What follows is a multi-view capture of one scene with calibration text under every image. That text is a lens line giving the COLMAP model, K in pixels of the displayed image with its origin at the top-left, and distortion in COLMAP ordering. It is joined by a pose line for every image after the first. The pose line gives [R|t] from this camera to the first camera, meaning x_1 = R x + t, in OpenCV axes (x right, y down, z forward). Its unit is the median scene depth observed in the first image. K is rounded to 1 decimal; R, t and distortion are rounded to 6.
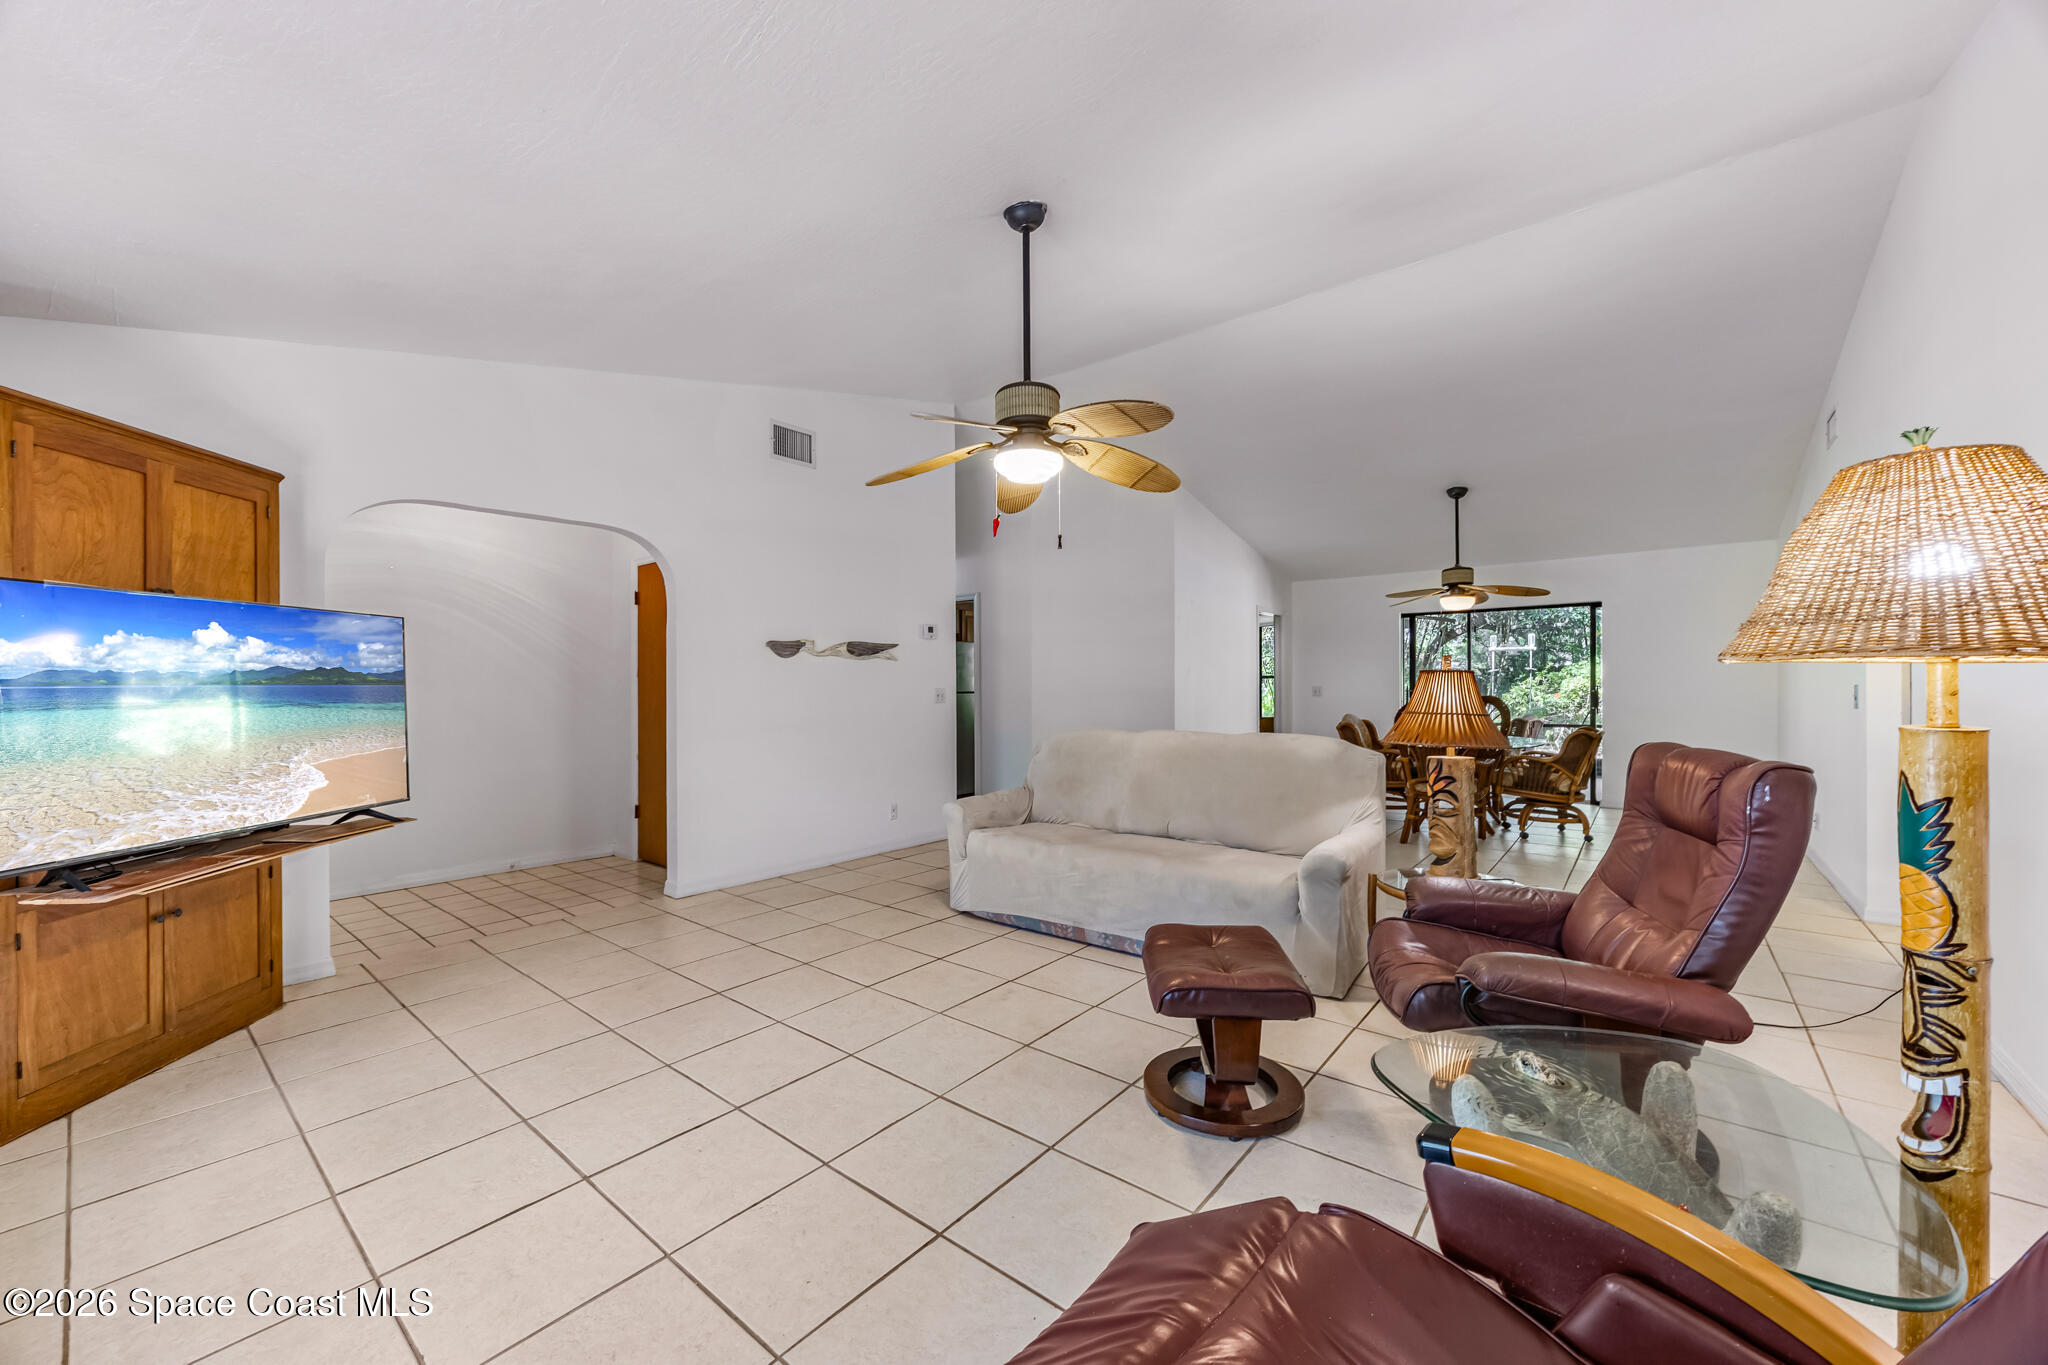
lens RADIAL K [[796.6, 0, 1013.4], [0, 796.6, 669.7], [0, 0, 1]] dist [-0.001581, 0.000650]
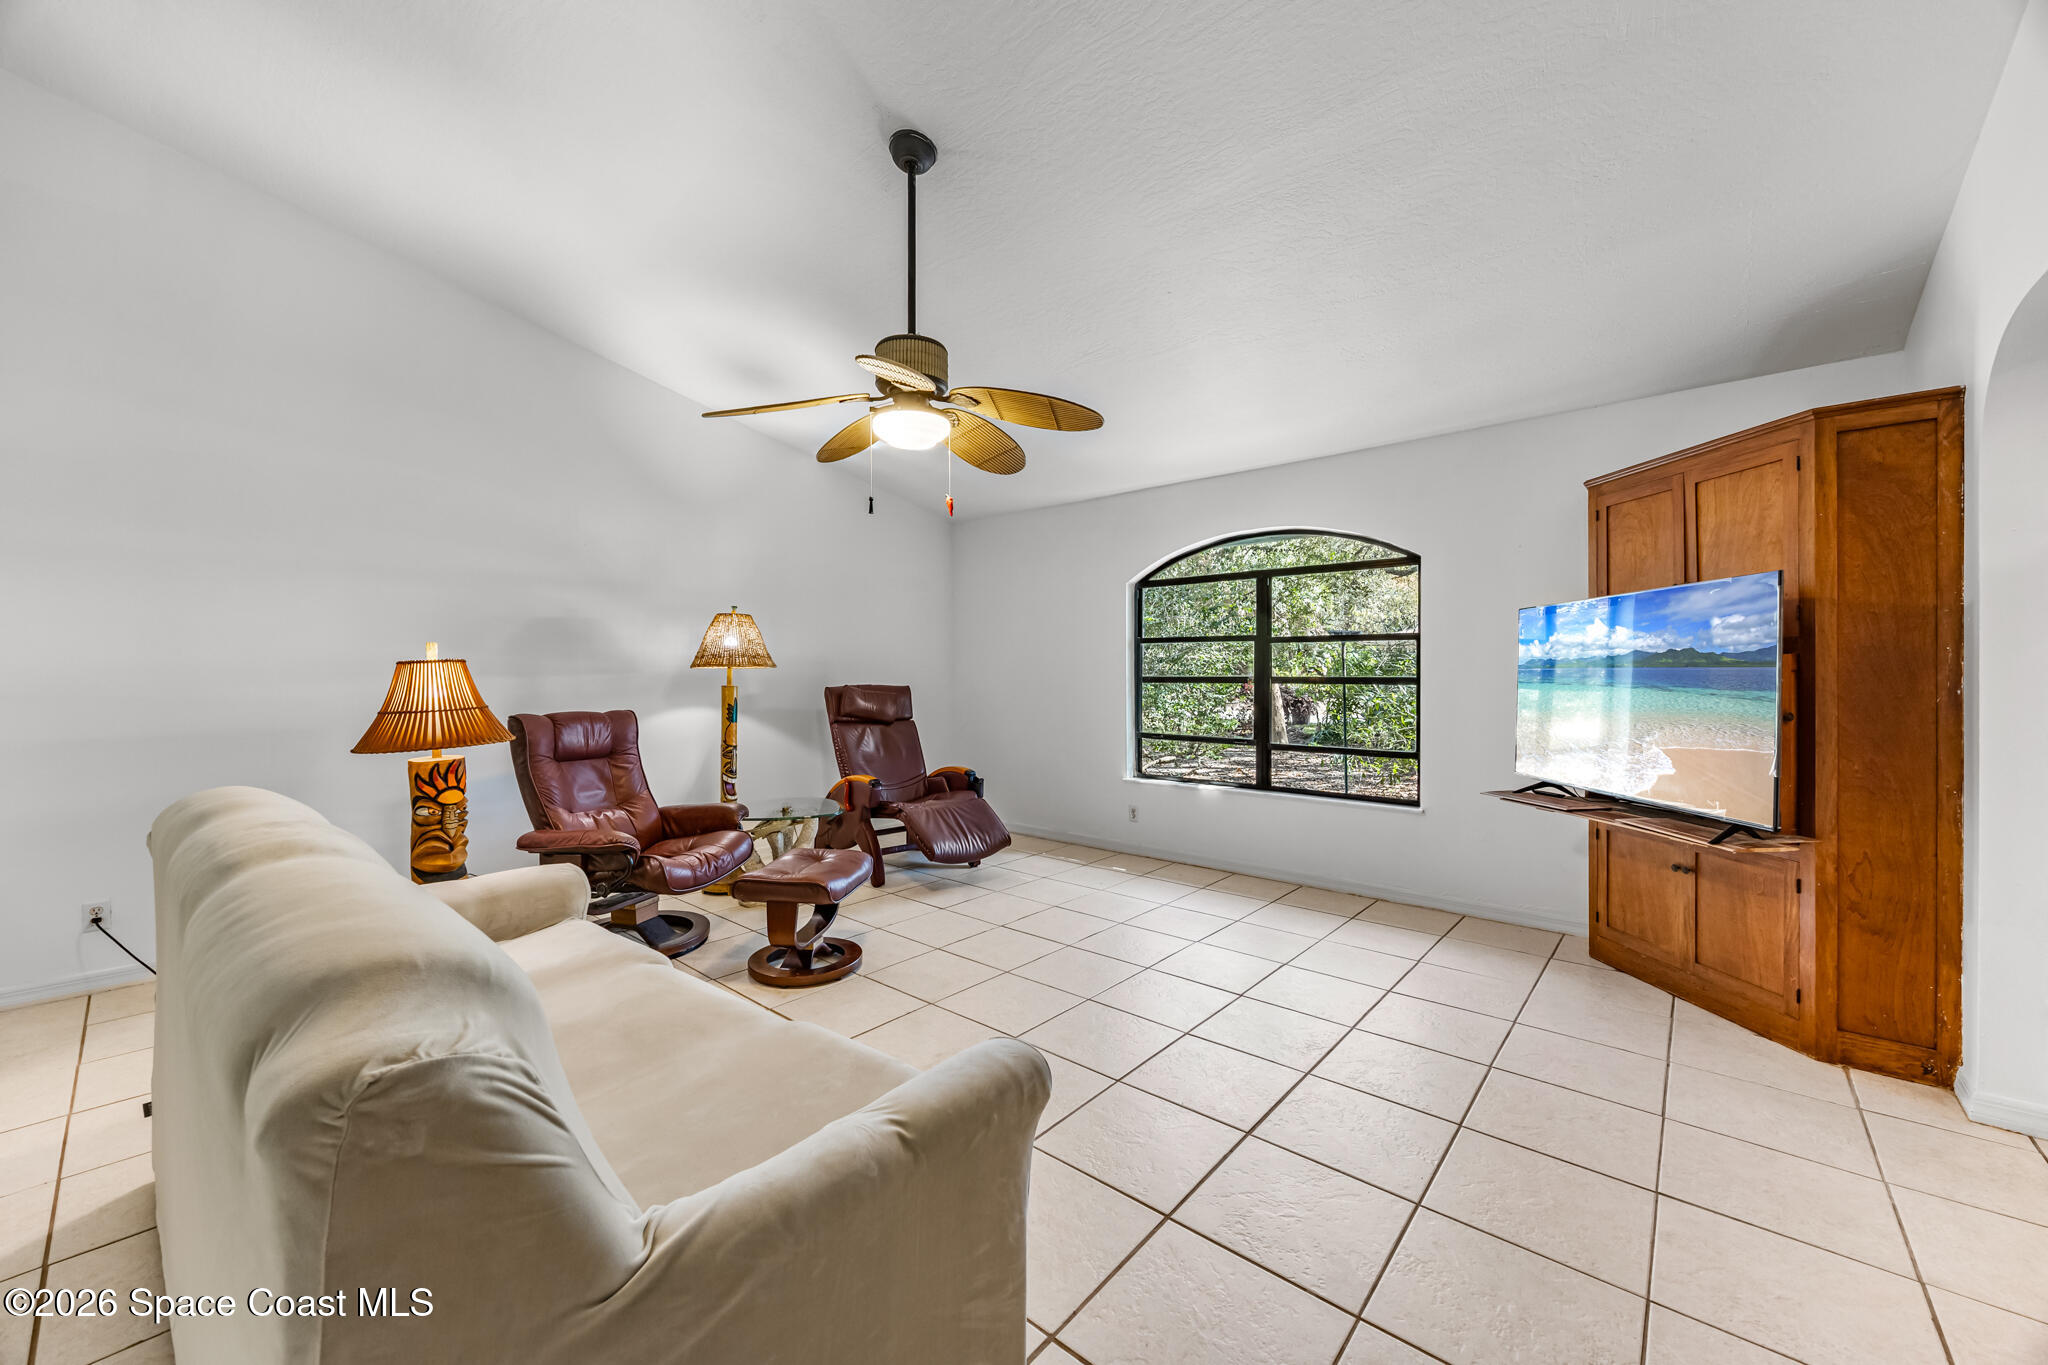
lens RADIAL K [[796.6, 0, 1011.1], [0, 796.6, 685.3], [0, 0, 1]] dist [-0.001581, 0.000650]
pose [[-0.999839, 0.007875, 0.016151, -0.109461], [0.007906, 0.999967, 0.001877, 0.033191], [-0.016136, 0.002005, -0.999868, 2.017693]]
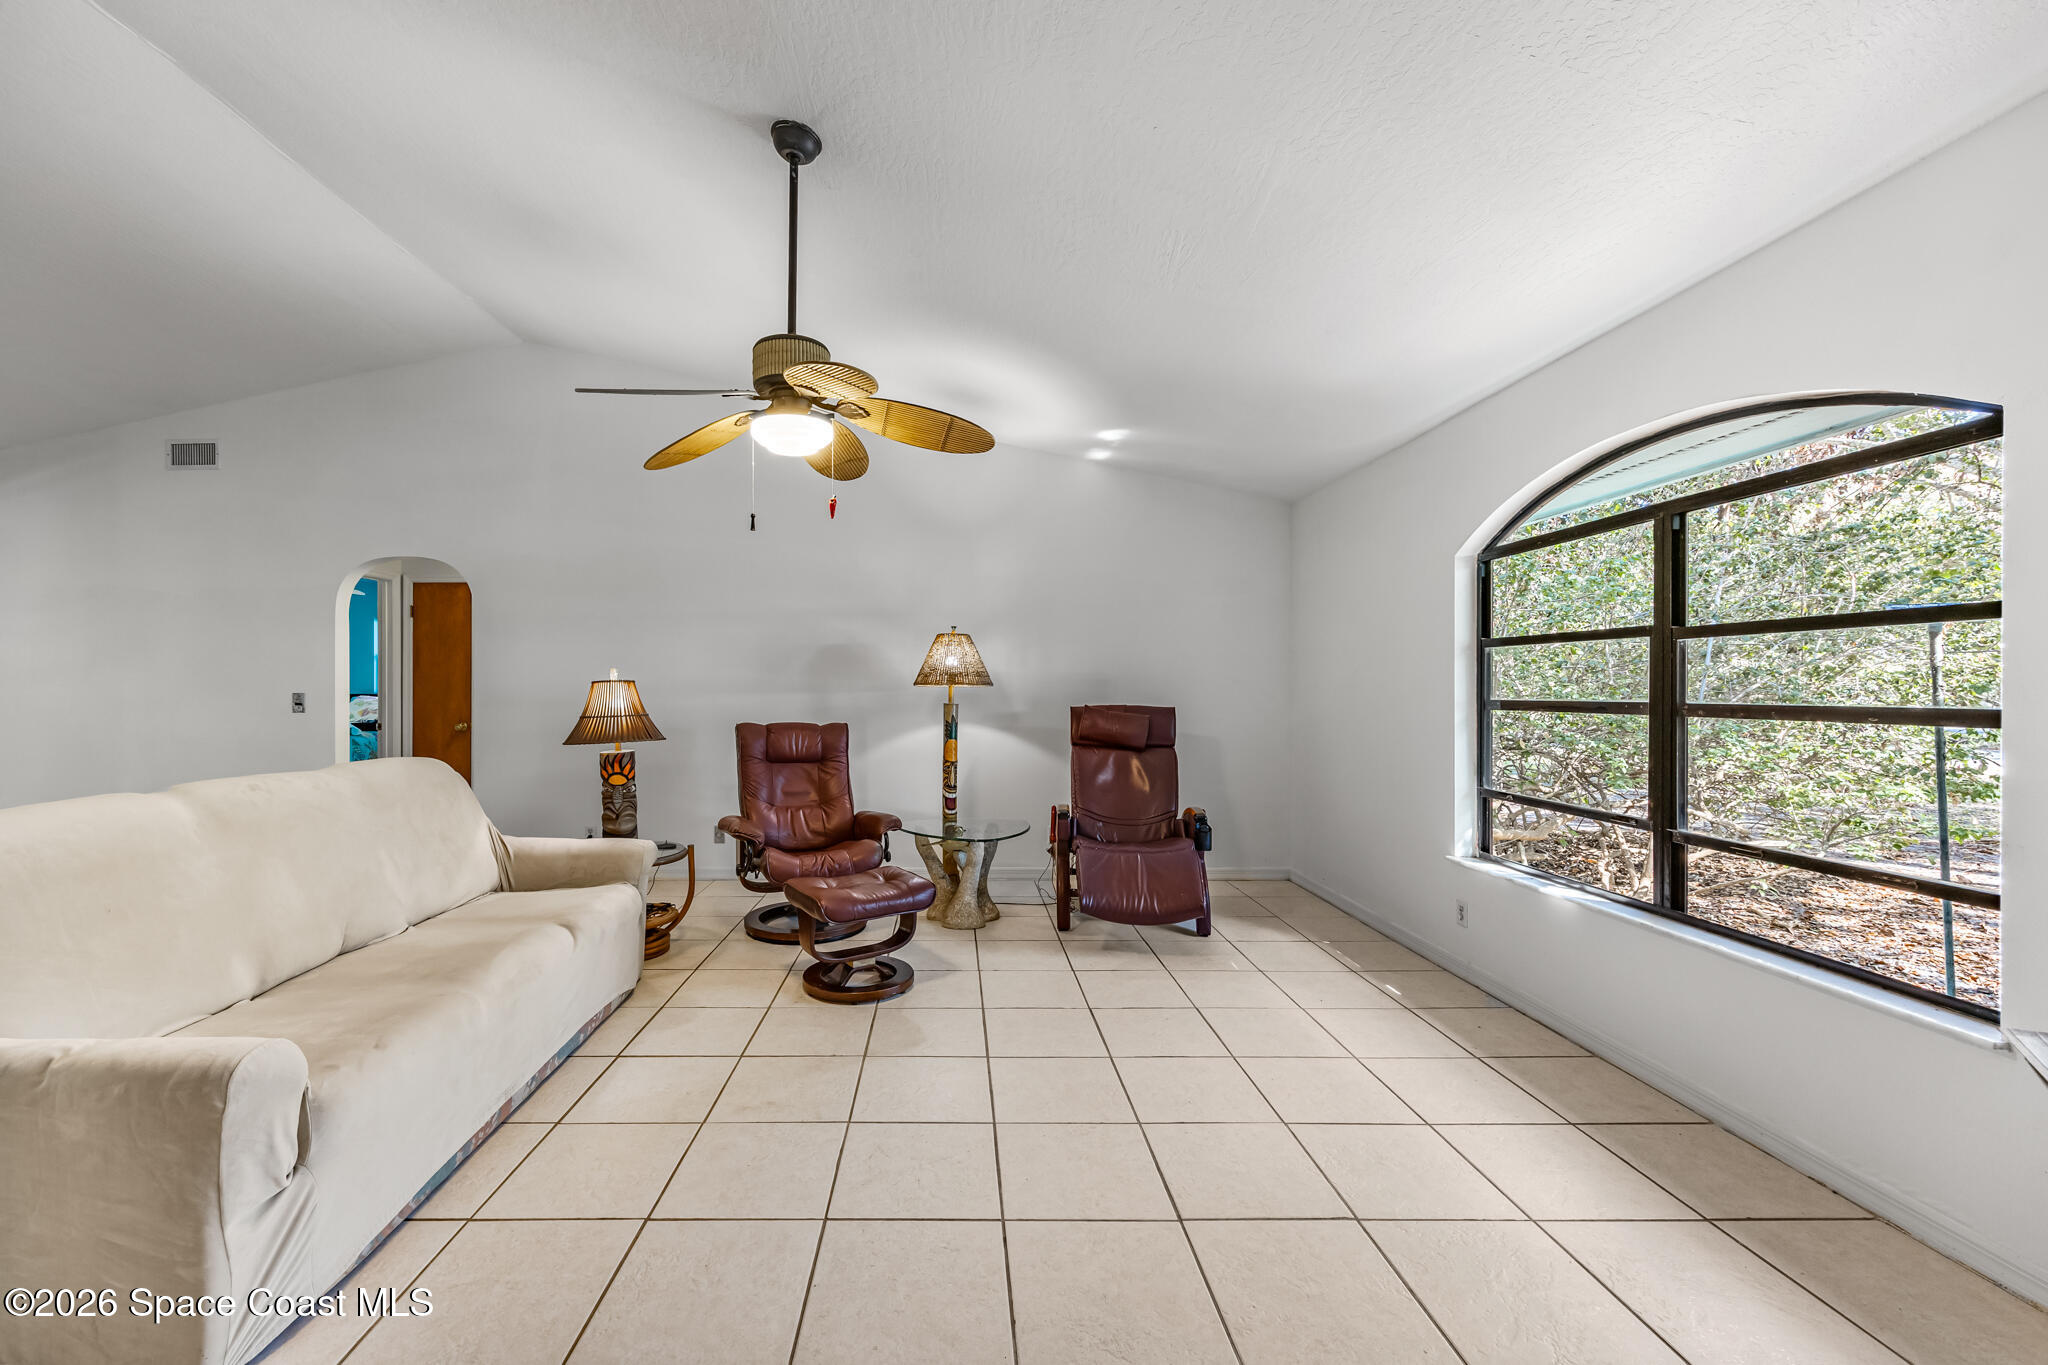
lens RADIAL K [[796.6, 0, 986.5], [0, 796.6, 696.6], [0, 0, 1]] dist [-0.001581, 0.000650]
pose [[-0.649379, -0.001049, 0.760465, -0.845050], [-0.009553, 0.999931, -0.006778, 0.028879], [-0.760405, -0.011666, -0.649344, 1.451180]]
